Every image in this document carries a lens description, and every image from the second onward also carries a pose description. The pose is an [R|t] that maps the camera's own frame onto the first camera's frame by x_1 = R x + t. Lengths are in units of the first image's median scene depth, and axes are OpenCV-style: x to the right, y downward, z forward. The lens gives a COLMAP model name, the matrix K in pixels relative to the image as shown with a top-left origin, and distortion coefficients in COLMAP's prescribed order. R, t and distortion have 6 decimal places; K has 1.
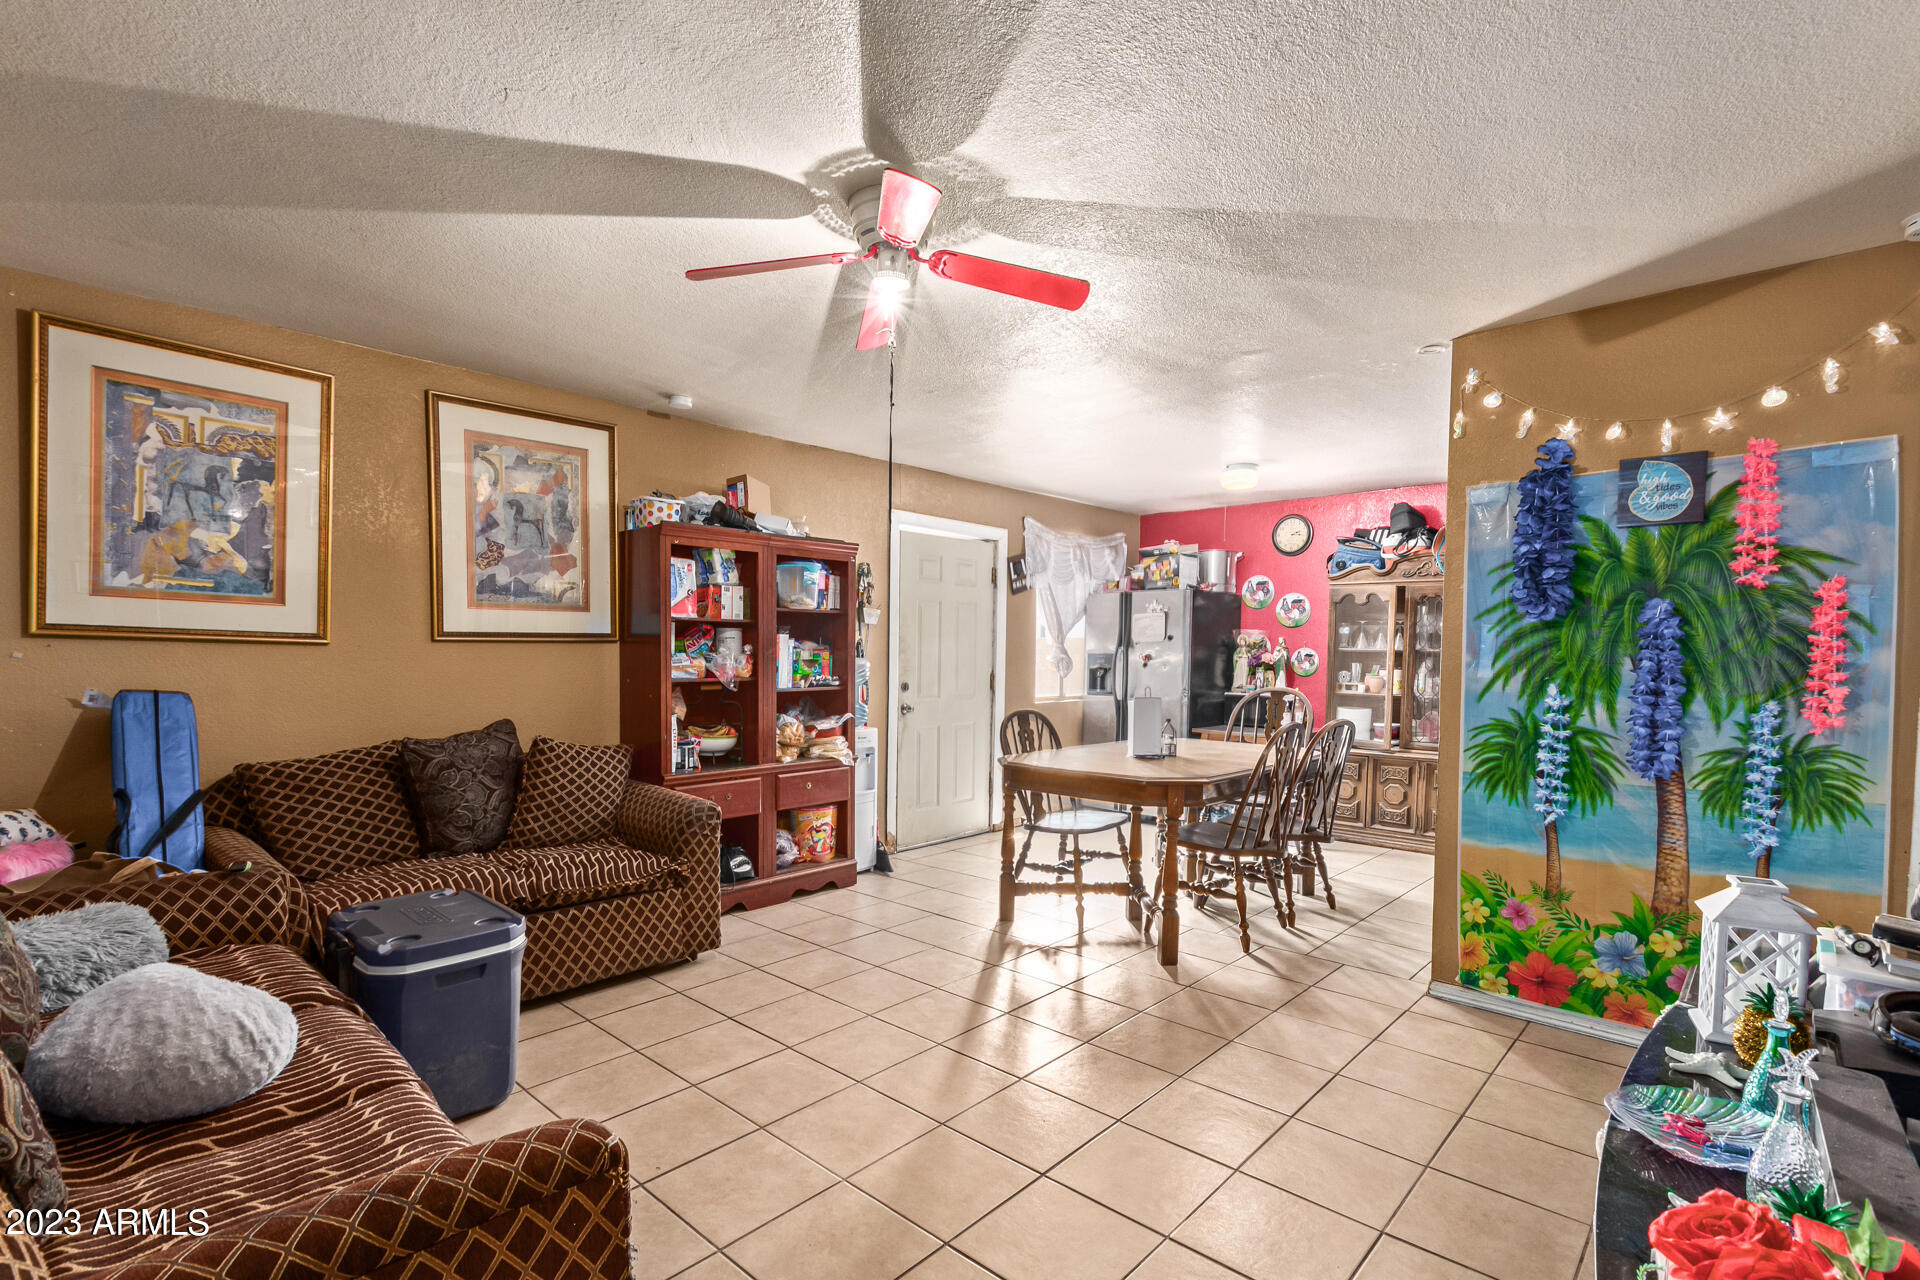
lens RADIAL K [[888.7, 0, 971.7], [0, 888.7, 648.0], [0, 0, 1]] dist [0.004723, -0.000880]
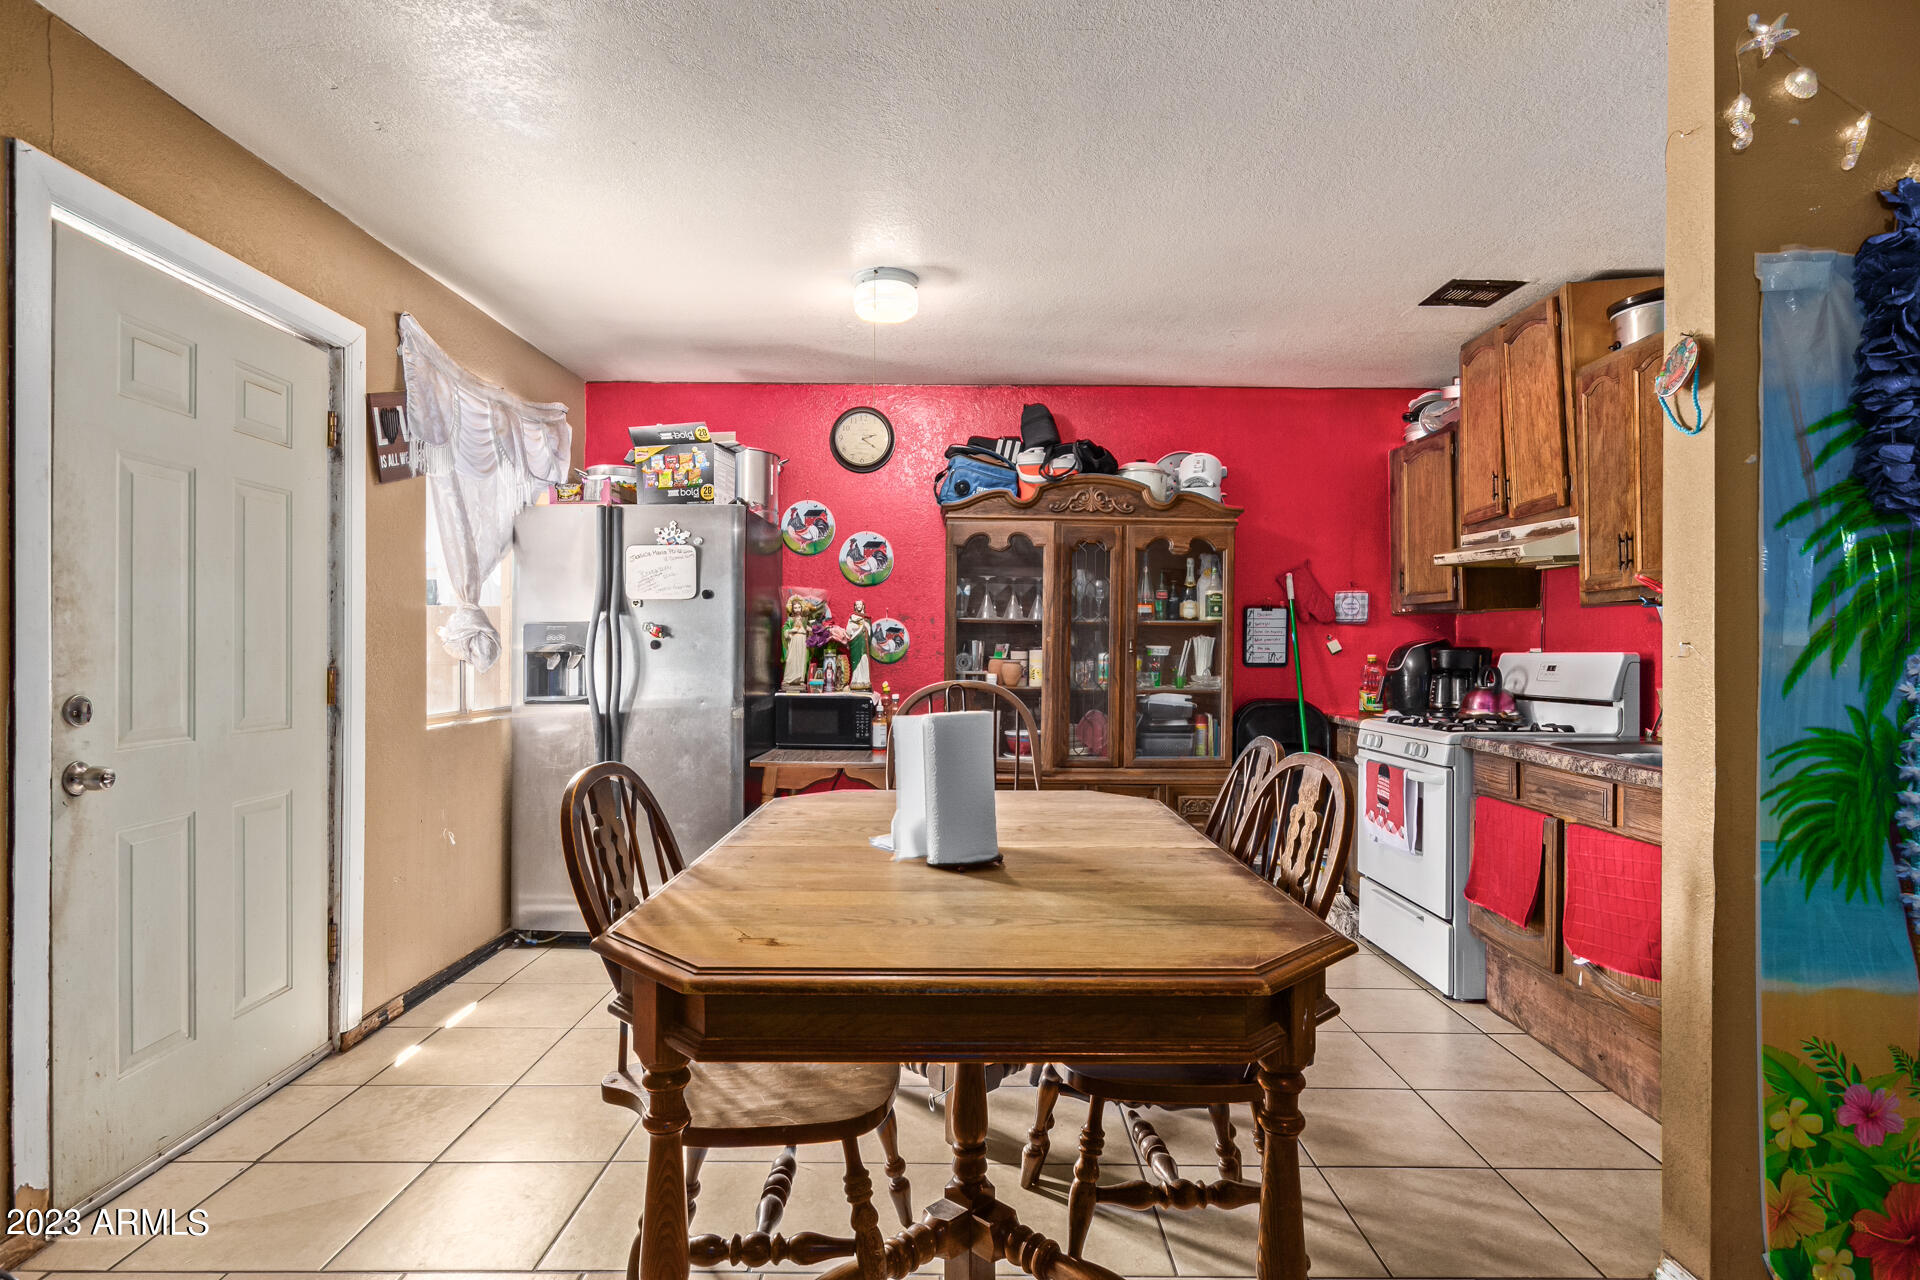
lens RADIAL K [[995.5, 0, 955.7], [0, 995.5, 649.9], [0, 0, 1]] dist [-0.002972, -0.000380]
pose [[0.744236, -0.007308, 0.667877, -0.071781], [-0.000839, 0.999929, 0.011876, 0.015696], [-0.667916, -0.009399, 0.744177, 0.480466]]
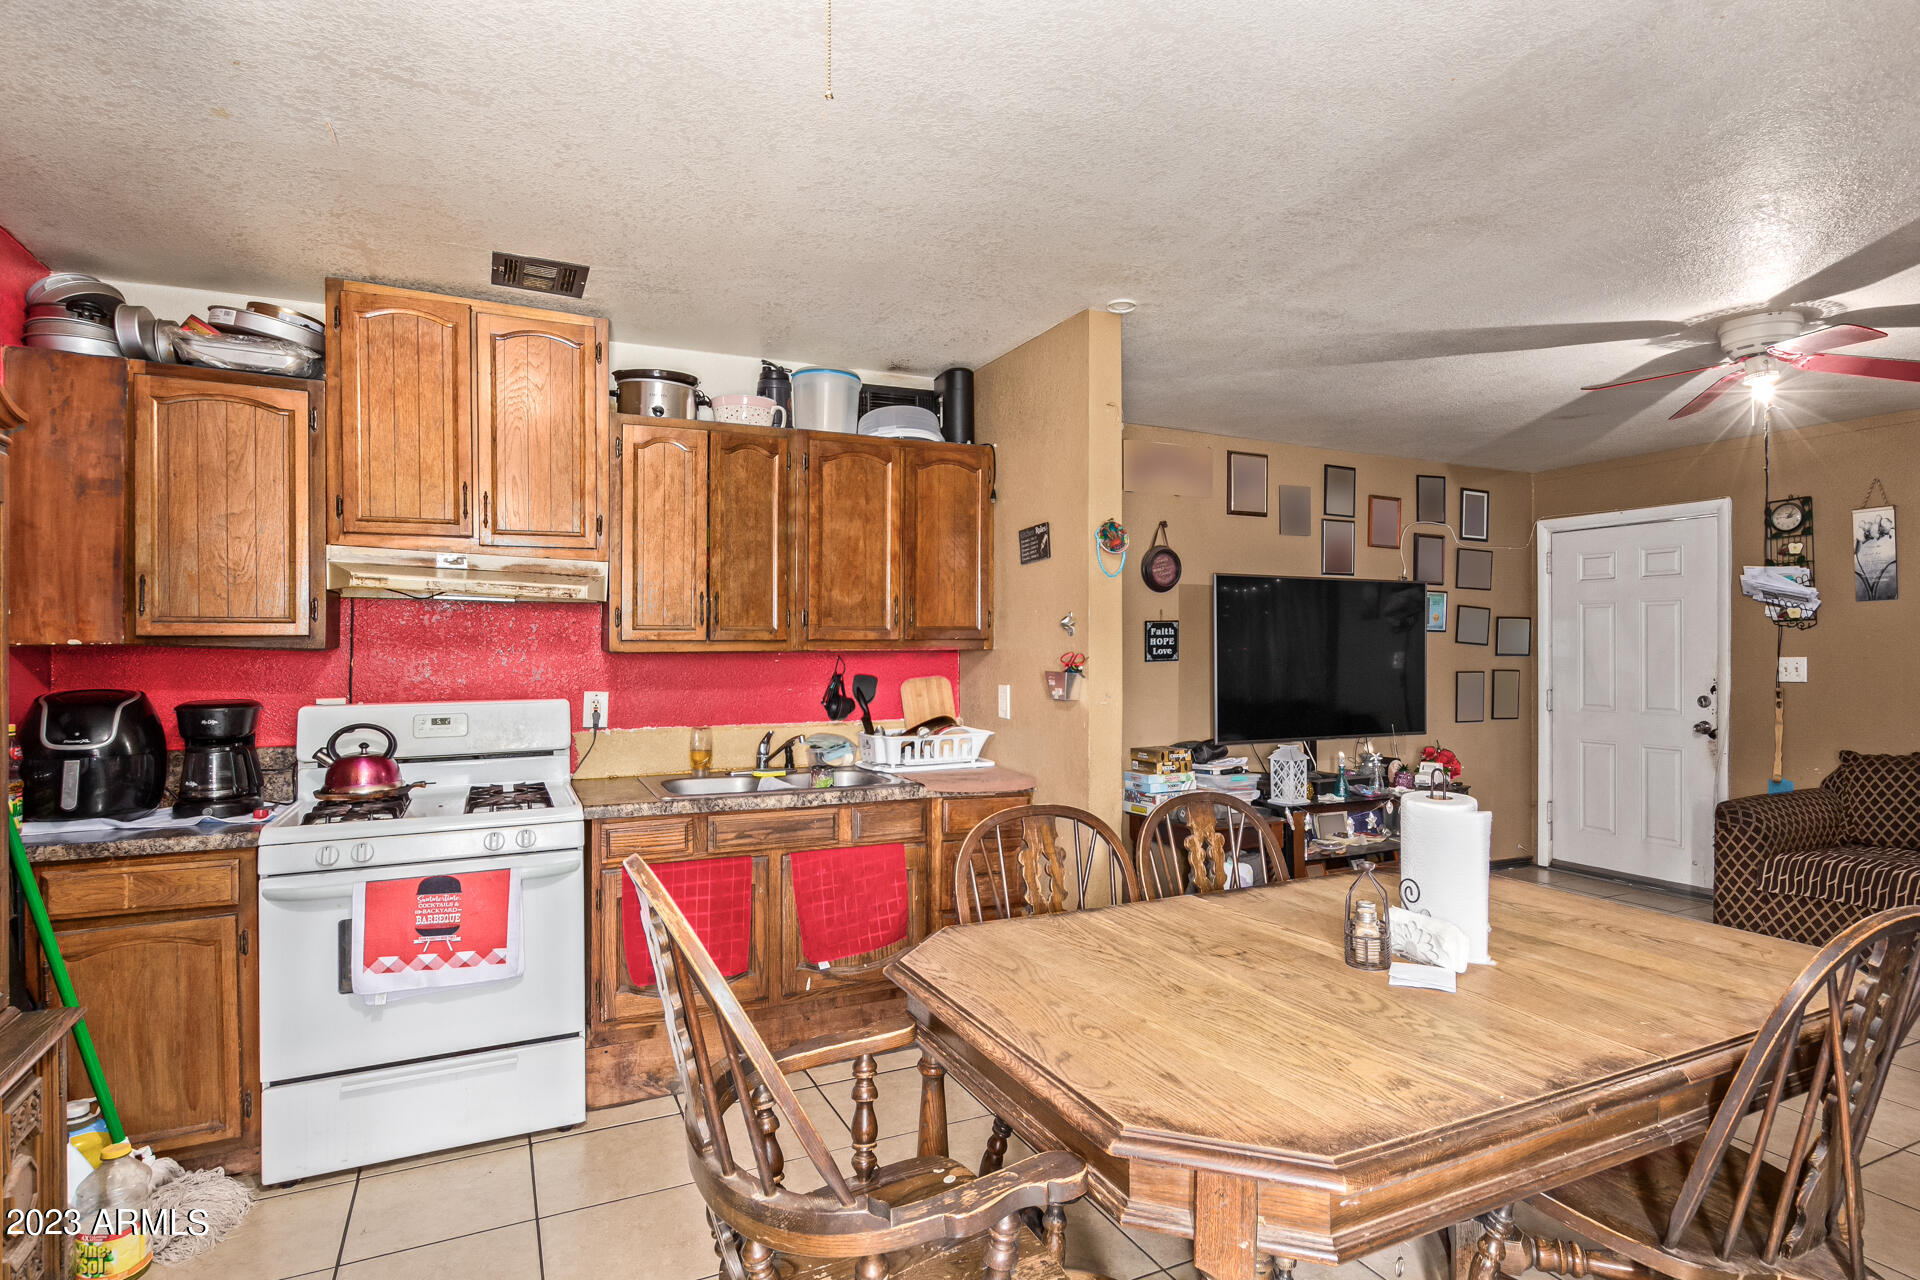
lens RADIAL K [[995.5, 0, 955.7], [0, 995.5, 649.9], [0, 0, 1]] dist [-0.002972, -0.000380]
pose [[-0.923035, -0.010830, 0.384562, 0.174019], [-0.009737, 0.999941, 0.004788, -0.009384], [-0.384592, 0.000675, -0.923087, 1.092698]]
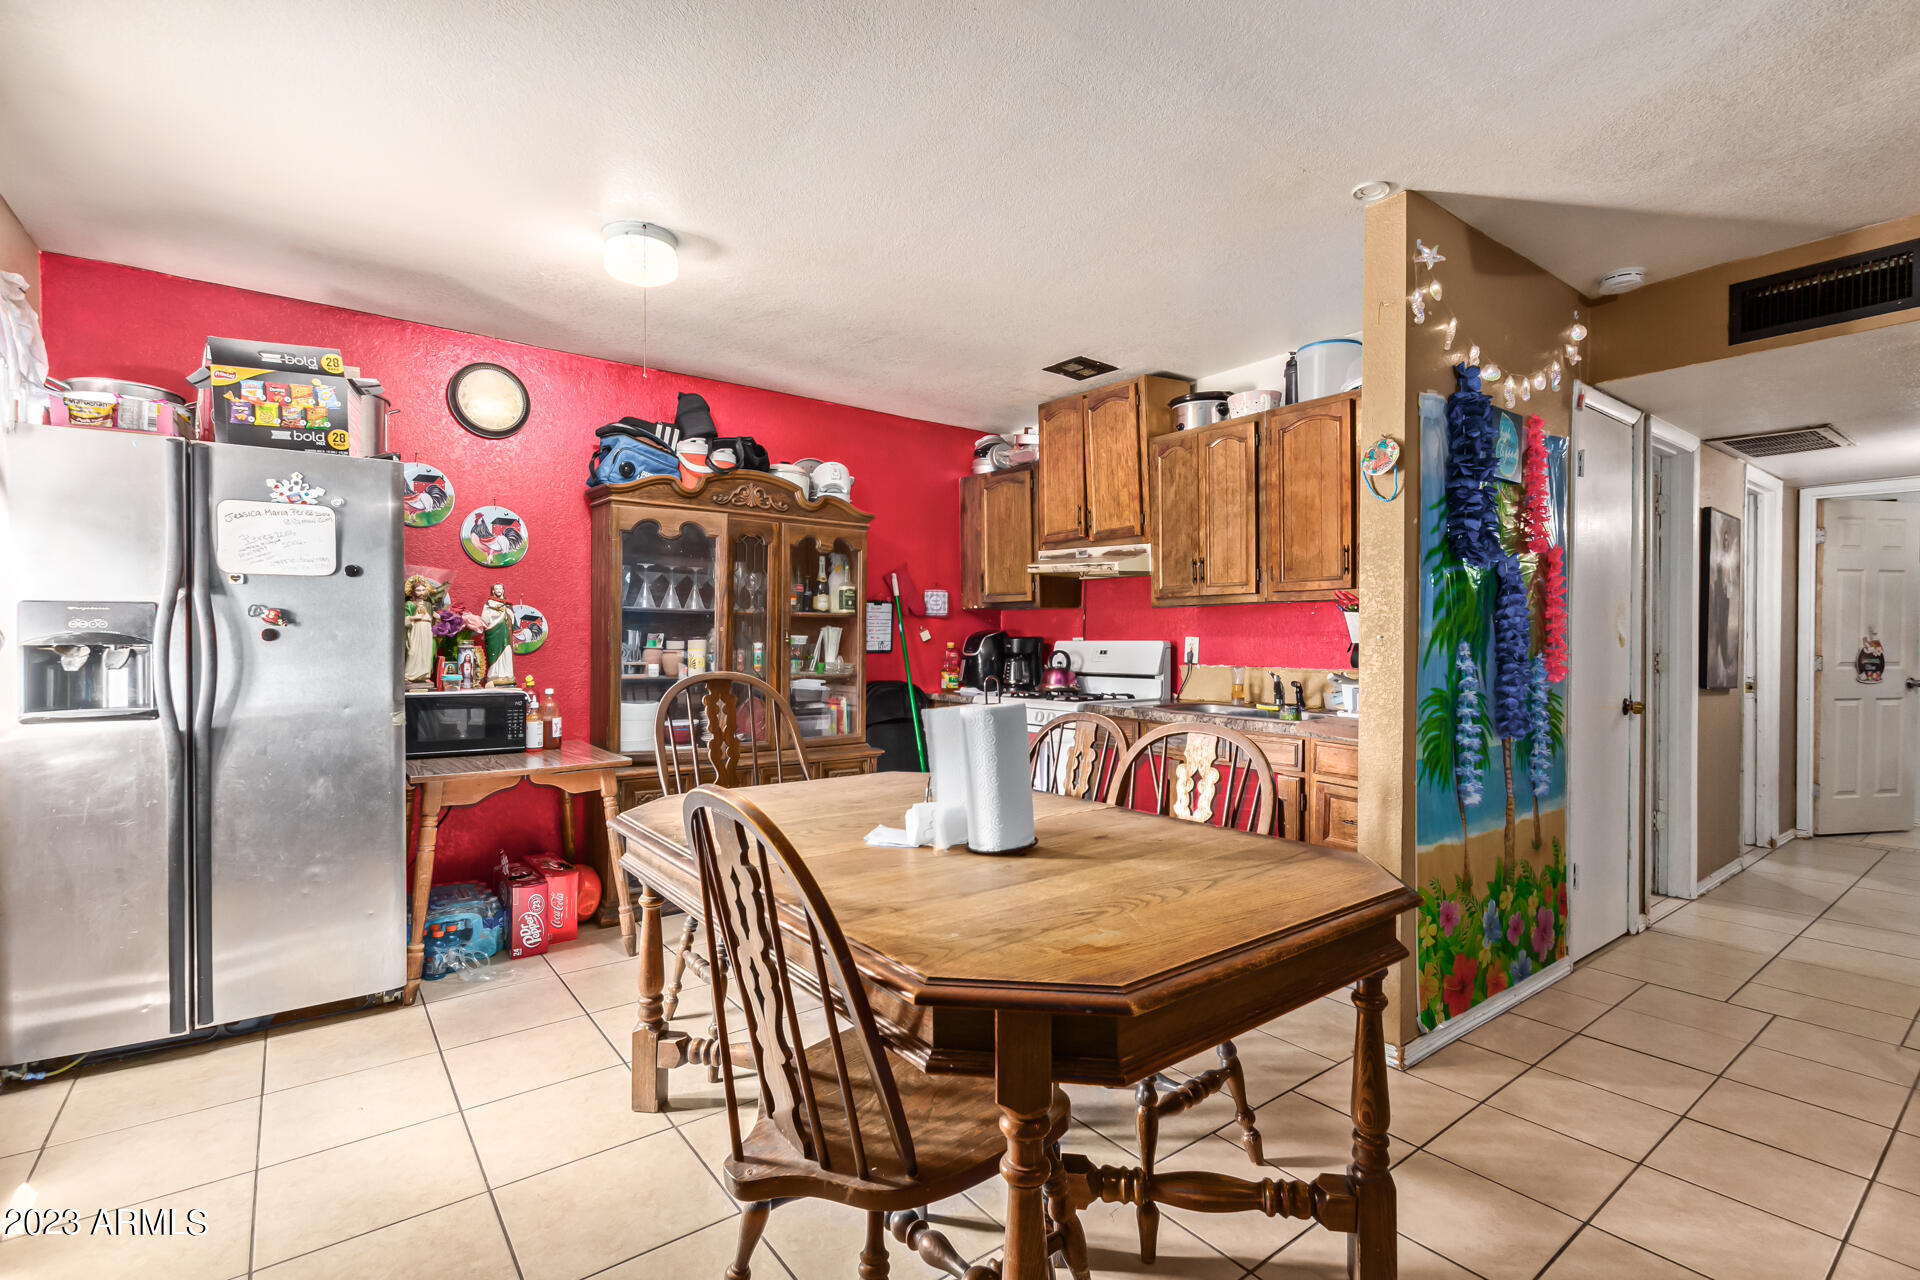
lens RADIAL K [[888.7, 0, 971.7], [0, 888.7, 648.0], [0, 0, 1]] dist [0.004723, -0.000880]
pose [[0.178946, -0.020017, 0.983655, -0.151470], [-0.007087, 0.999741, 0.021634, 0.014780], [-0.983833, -0.010843, 0.178758, 0.675009]]
